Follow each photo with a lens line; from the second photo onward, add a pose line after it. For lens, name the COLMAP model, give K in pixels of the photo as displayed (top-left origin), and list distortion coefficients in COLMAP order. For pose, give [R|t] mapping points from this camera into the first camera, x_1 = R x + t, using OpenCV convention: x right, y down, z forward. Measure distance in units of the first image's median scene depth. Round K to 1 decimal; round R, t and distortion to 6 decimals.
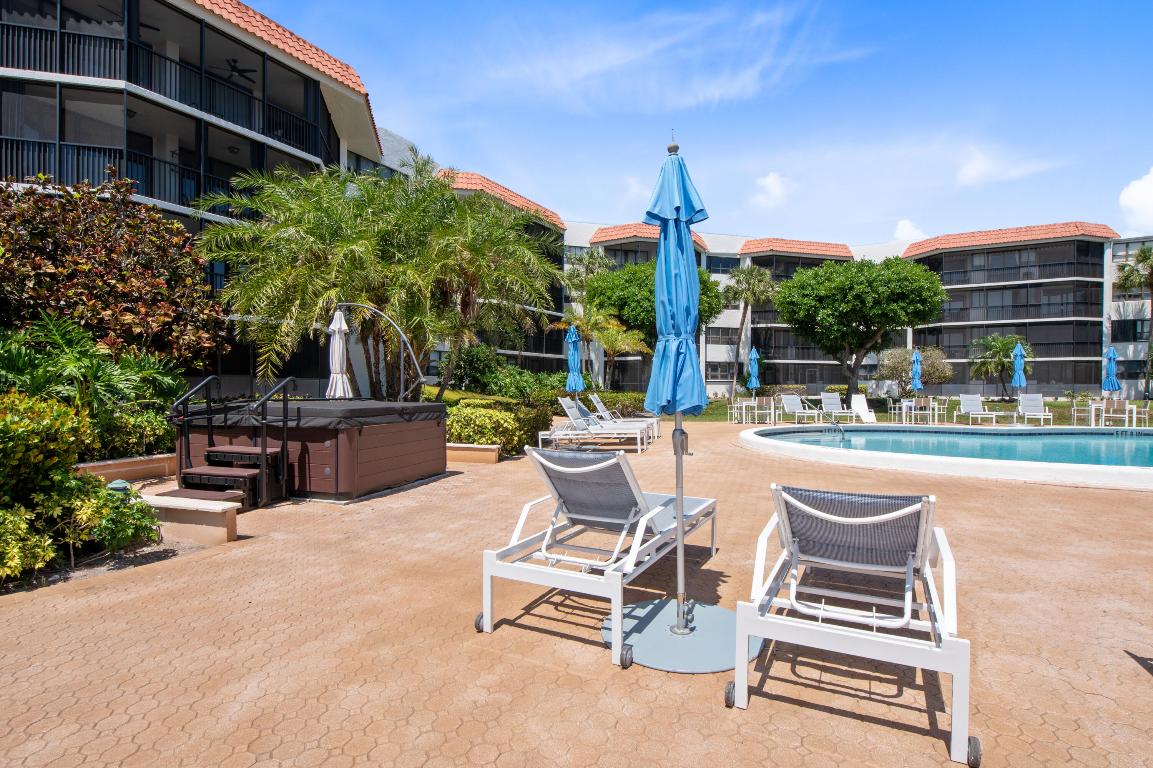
lens RADIAL K [[567.0, 0, 576.9], [0, 567.0, 380.0], [0, 0, 1]] dist [0.000598, 0.000046]
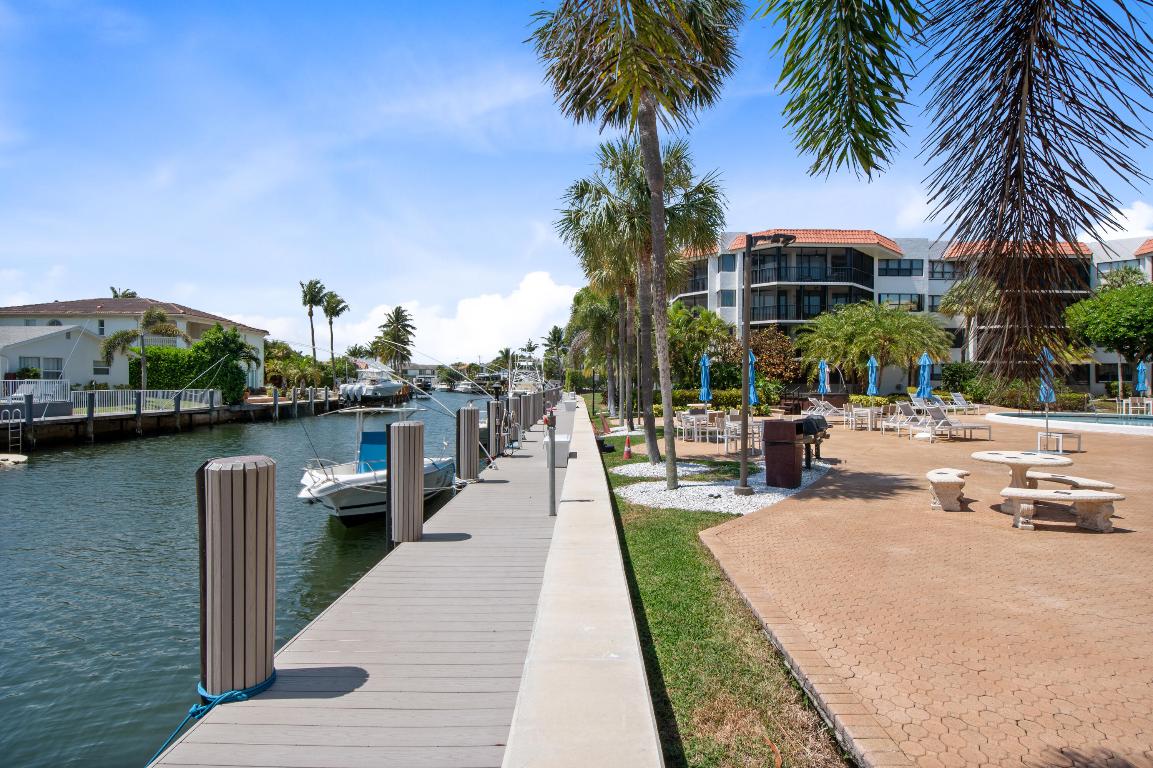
lens RADIAL K [[567.0, 0, 577.3], [0, 567.0, 386.4], [0, 0, 1]] dist [0.000598, 0.000046]
pose [[0.464824, -0.004043, -0.885394, 1.911770], [0.009104, 0.999959, 0.000213, -0.012175], [0.885356, -0.008160, 0.464842, -1.879894]]
